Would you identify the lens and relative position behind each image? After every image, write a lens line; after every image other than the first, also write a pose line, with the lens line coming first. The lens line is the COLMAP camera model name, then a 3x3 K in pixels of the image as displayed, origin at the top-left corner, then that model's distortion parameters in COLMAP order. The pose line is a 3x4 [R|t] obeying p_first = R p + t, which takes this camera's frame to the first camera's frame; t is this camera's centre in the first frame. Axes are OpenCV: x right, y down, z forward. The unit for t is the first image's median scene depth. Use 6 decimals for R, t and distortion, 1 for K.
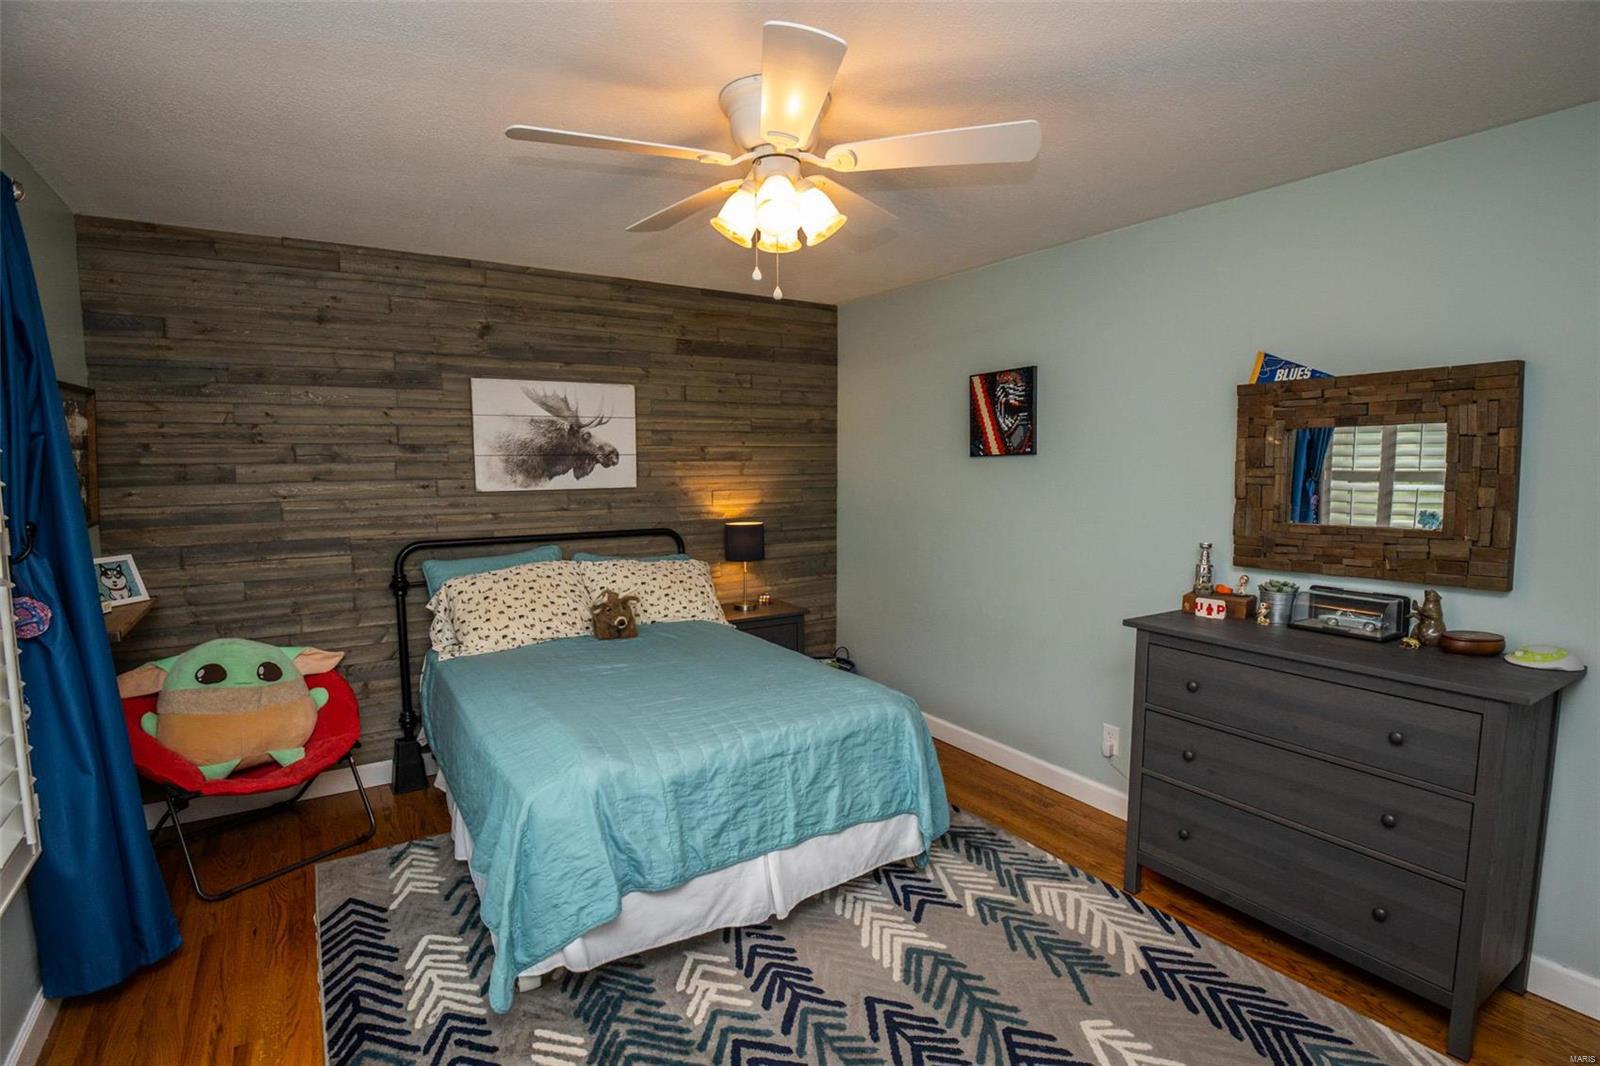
lens RADIAL K [[787.5, 0, 807.3], [0, 787.5, 535.2], [0, 0, 1]] dist [-0.018797, -0.001142]
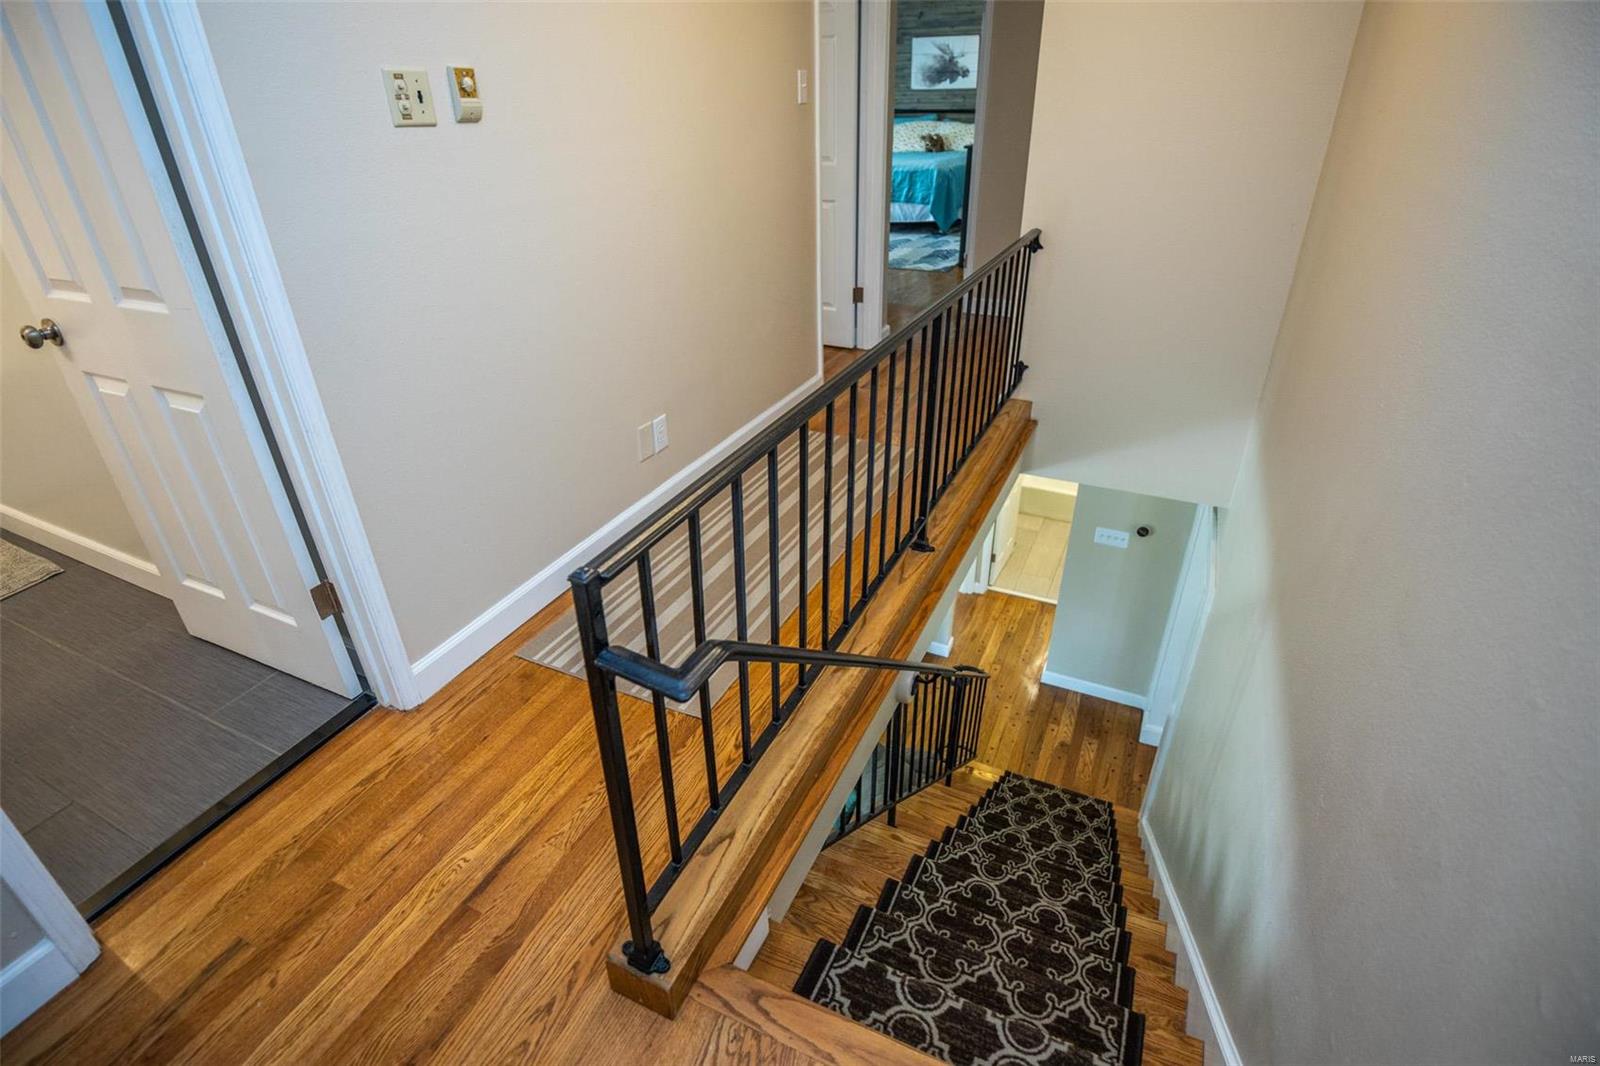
lens RADIAL K [[787.5, 0, 800.9], [0, 787.5, 529.1], [0, 0, 1]] dist [-0.018797, -0.001142]
pose [[0.506076, 0.421017, -0.752750, 1.897336], [-0.064894, 0.888878, 0.453525, 0.084303], [0.860044, -0.180669, 0.477161, -0.773050]]
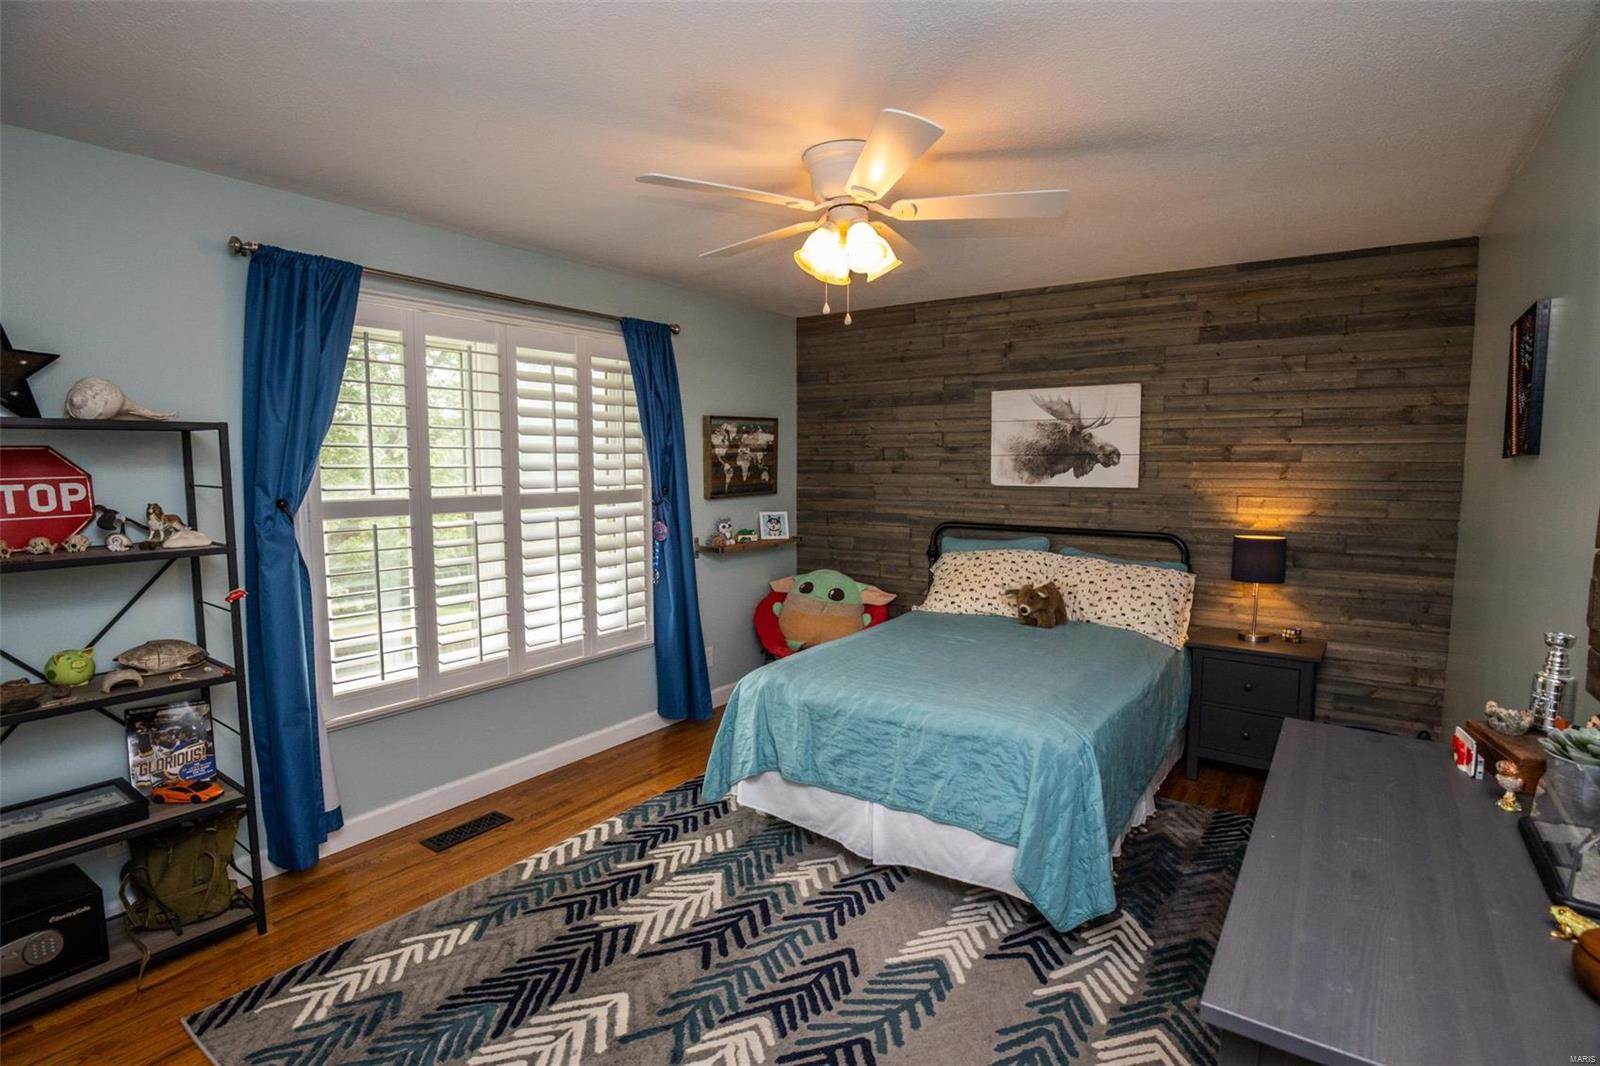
lens RADIAL K [[787.5, 0, 805.7], [0, 787.5, 535.5], [0, 0, 1]] dist [-0.018797, -0.001142]
pose [[0.362697, 0.093392, -0.927216, 0.599406], [-0.092081, 0.993688, 0.064068, -0.029900], [0.927347, 0.062142, 0.369007, 0.292613]]
